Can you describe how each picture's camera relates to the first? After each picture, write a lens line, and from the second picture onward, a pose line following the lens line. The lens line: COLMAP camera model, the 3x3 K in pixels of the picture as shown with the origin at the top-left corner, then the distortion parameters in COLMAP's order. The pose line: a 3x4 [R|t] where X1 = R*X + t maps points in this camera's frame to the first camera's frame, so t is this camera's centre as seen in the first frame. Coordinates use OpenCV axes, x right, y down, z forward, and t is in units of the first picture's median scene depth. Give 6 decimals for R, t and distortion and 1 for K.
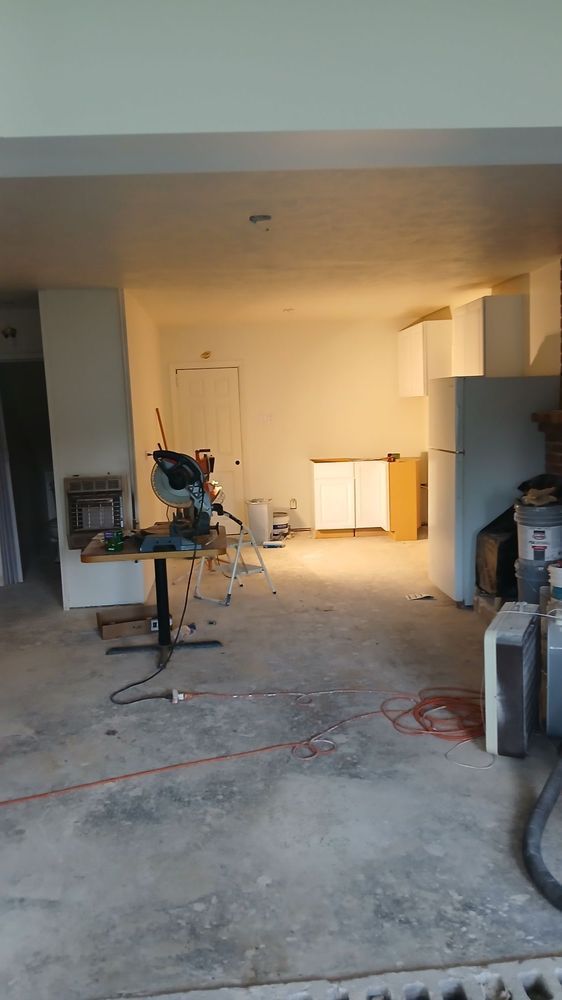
lens RADIAL K [[753.8, 0, 281.6], [0, 753.8, 502.7], [0, 0, 1]] dist [-0.023611, -0.036994]
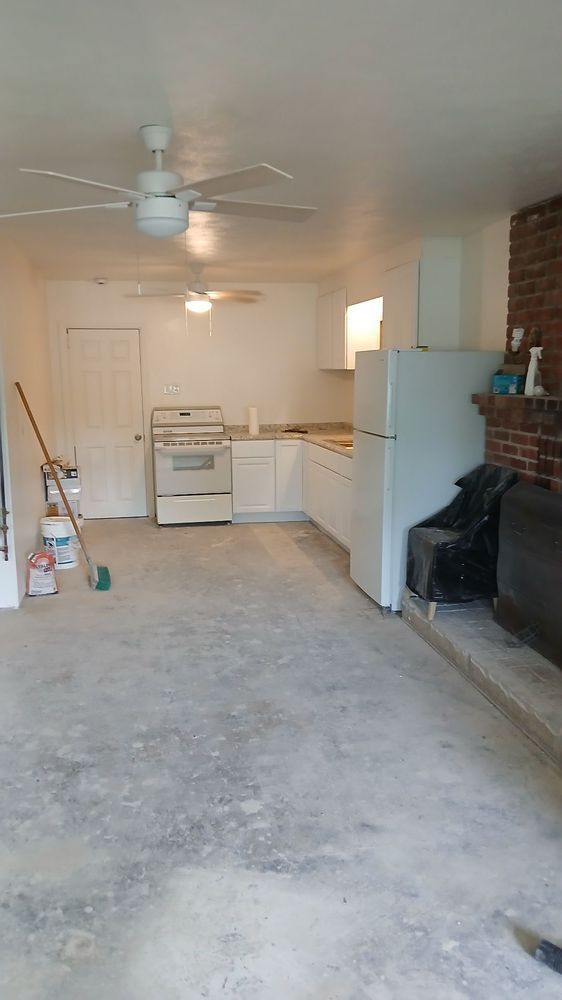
lens RADIAL K [[753.8, 0, 280.4], [0, 753.8, 504.5], [0, 0, 1]] dist [-0.023611, -0.036994]
pose [[0.993051, 0.014704, 0.116765, 0.007875], [-0.019672, 0.998945, 0.041507, -0.022050], [-0.116031, -0.043516, 0.992292, 0.145707]]
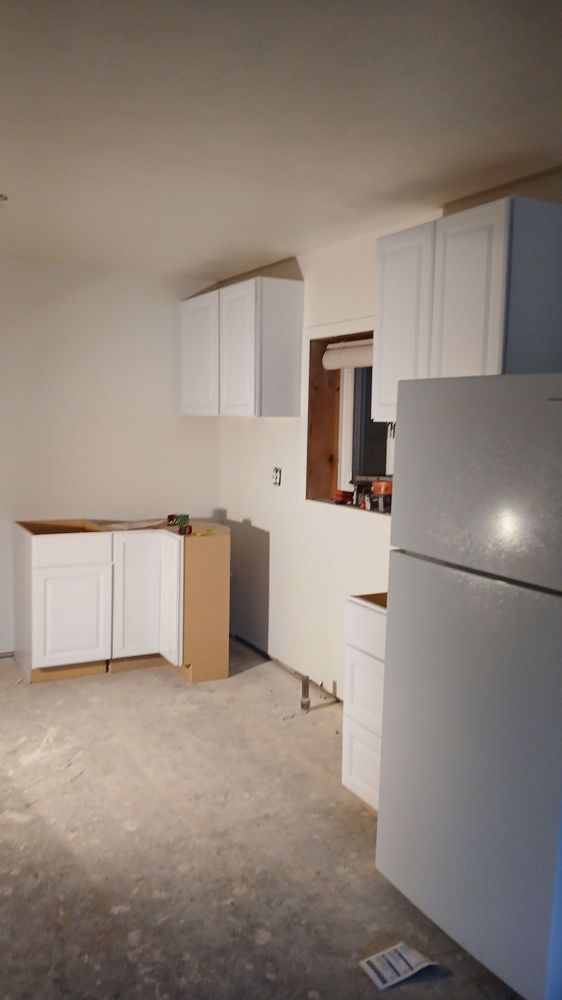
lens RADIAL K [[753.8, 0, 282.7], [0, 753.8, 489.3], [0, 0, 1]] dist [-0.023611, -0.036994]
pose [[0.904573, 0.015636, 0.426033, -0.028056], [0.000256, 0.999307, -0.037221, -0.095558], [-0.426320, 0.033778, 0.903942, 0.700971]]
